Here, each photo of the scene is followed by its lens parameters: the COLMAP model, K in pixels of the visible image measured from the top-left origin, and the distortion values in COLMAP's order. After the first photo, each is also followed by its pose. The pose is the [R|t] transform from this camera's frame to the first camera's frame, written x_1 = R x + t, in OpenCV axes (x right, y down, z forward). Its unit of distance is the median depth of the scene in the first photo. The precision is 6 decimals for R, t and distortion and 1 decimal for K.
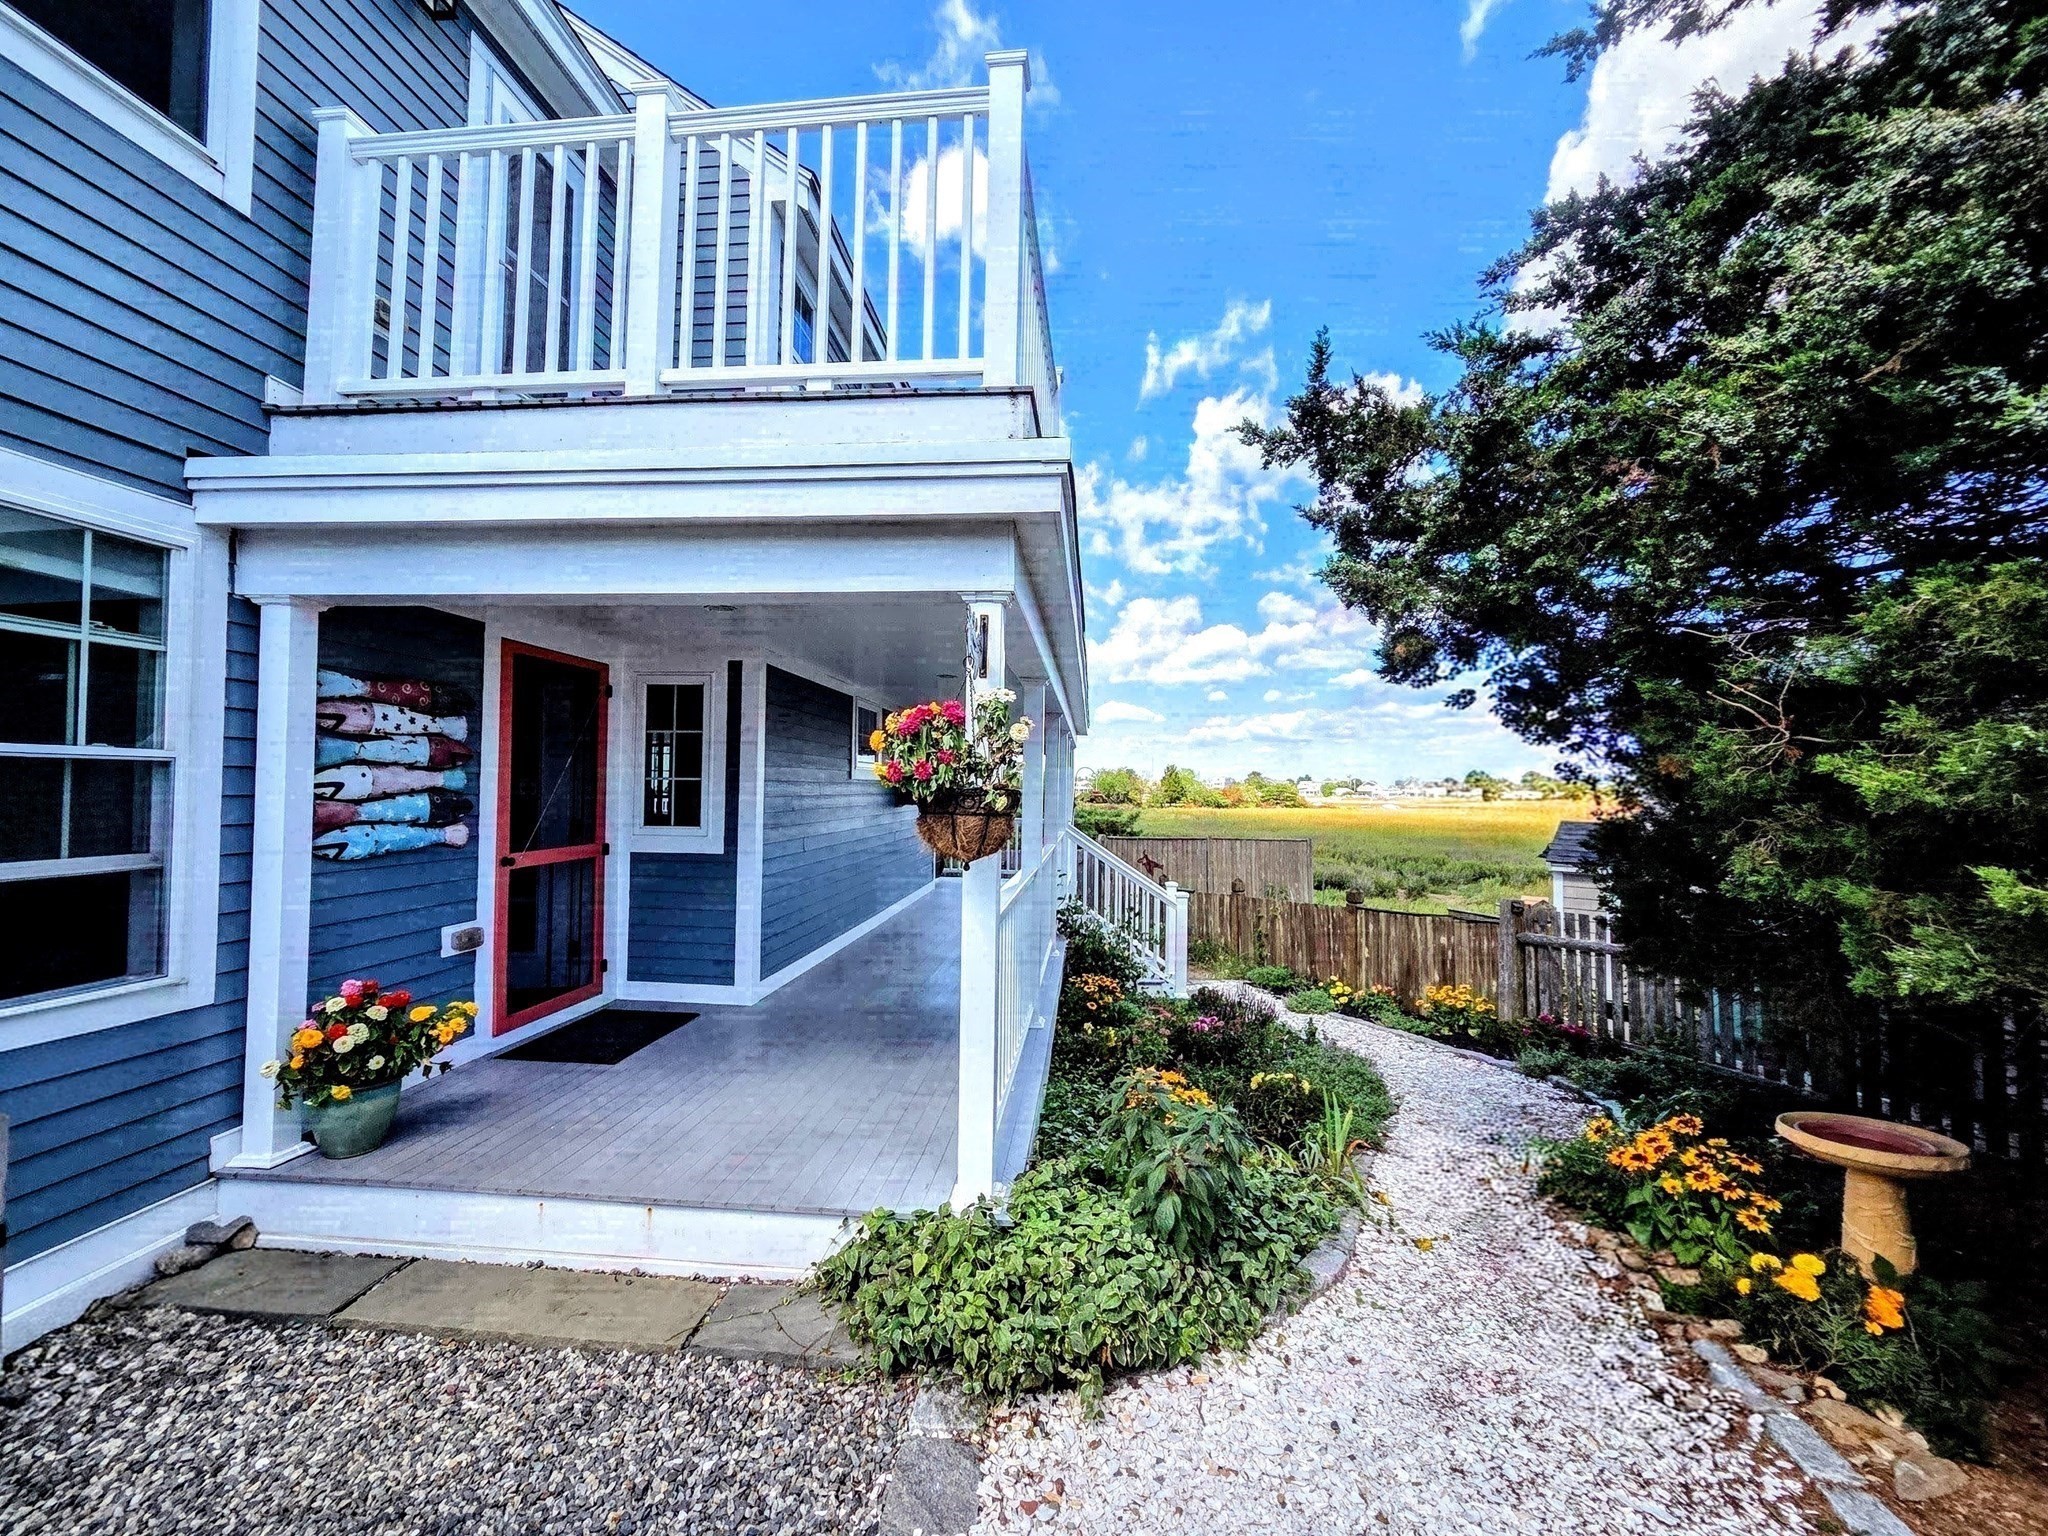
lens RADIAL K [[834.1, 0, 1025.1], [0, 834.1, 762.5], [0, 0, 1]] dist [0.001706, 0.000182]
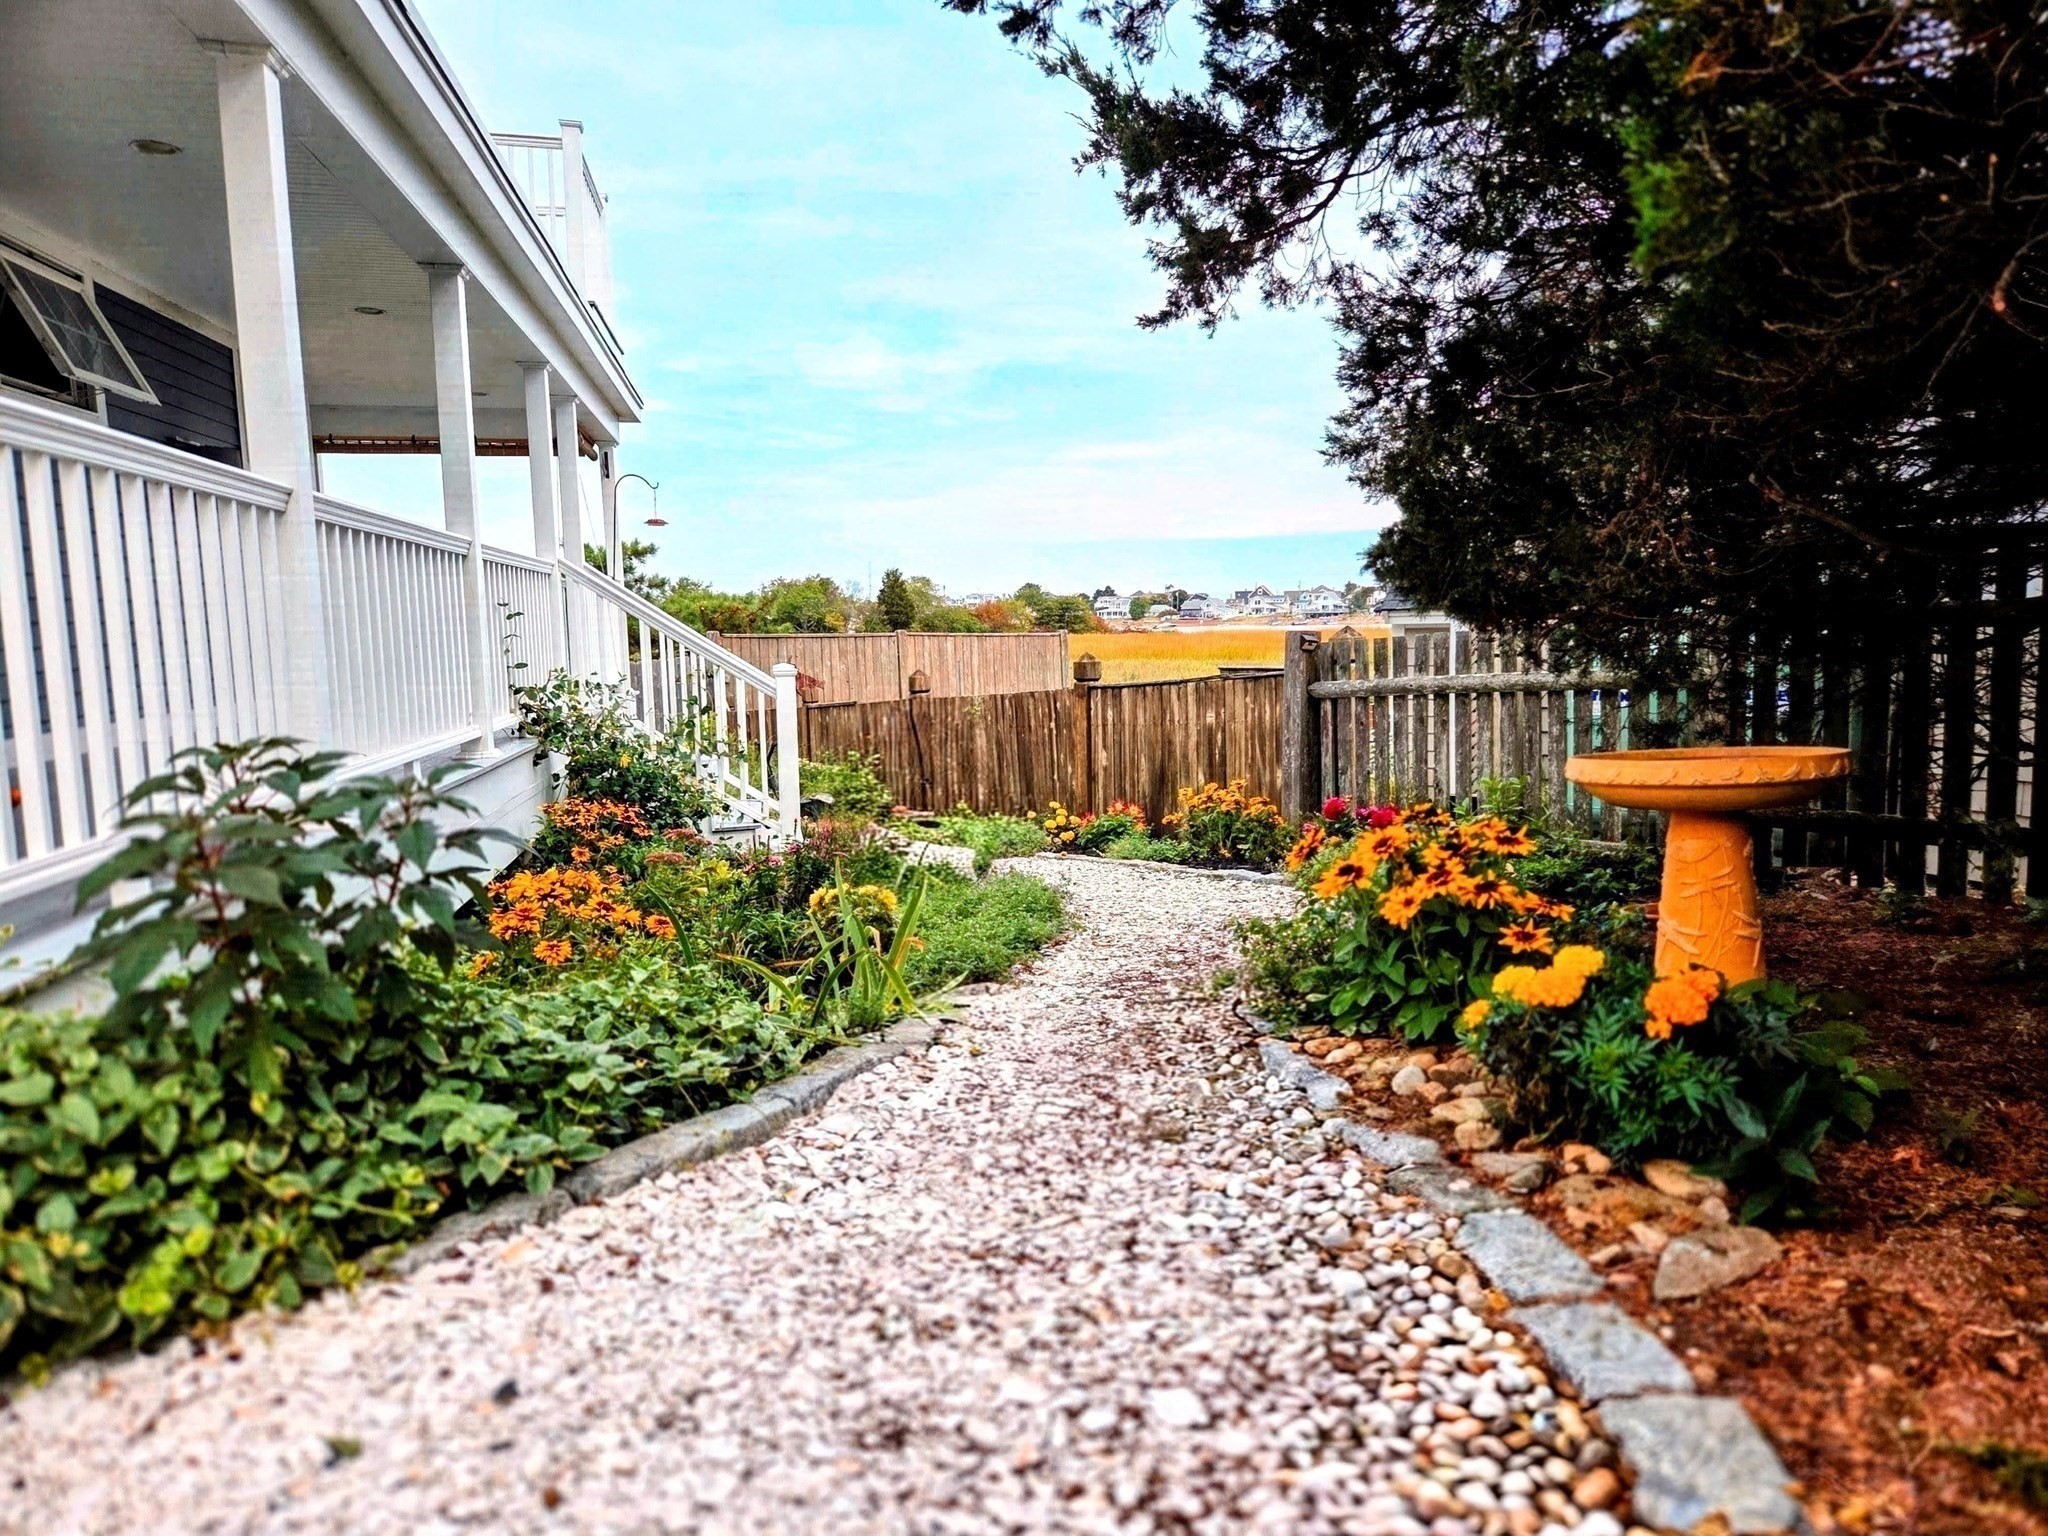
lens RADIAL K [[1346.5, 0, 1019.4], [0, 1346.5, 770.3], [0, 0, 1]] dist [0.004466, 0.000664]
pose [[0.965748, -0.062894, 0.251744, 0.143224], [0.025985, 0.988745, 0.147336, 0.126463], [-0.258177, -0.135748, 0.956513, 0.109640]]
